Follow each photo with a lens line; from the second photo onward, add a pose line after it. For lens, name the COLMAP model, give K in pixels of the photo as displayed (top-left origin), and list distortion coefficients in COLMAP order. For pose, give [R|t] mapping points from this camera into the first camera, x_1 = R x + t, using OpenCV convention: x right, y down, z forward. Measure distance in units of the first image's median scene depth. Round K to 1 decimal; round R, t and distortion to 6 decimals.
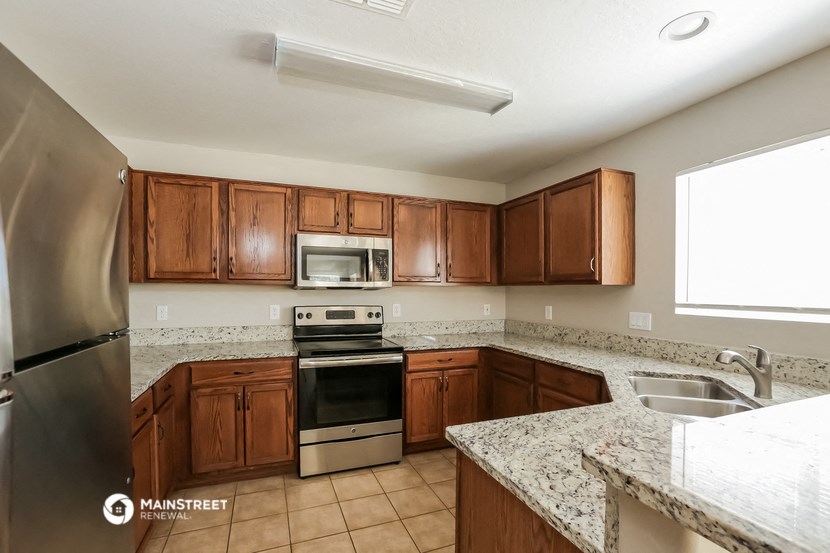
lens RADIAL K [[377.0, 0, 416.7], [0, 377.0, 290.9], [0, 0, 1]] dist [-0.002888, -0.000135]
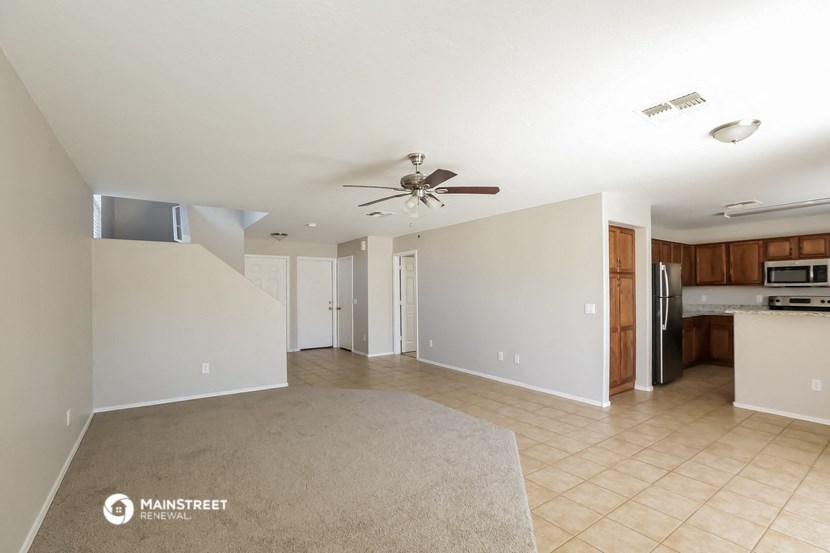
lens RADIAL K [[377.0, 0, 416.7], [0, 377.0, 290.9], [0, 0, 1]] dist [-0.002888, -0.000135]
pose [[0.235268, -0.008870, -0.971890, 1.316178], [0.000597, 0.999959, -0.008981, 0.033023], [0.971930, 0.001533, 0.235264, -1.449823]]
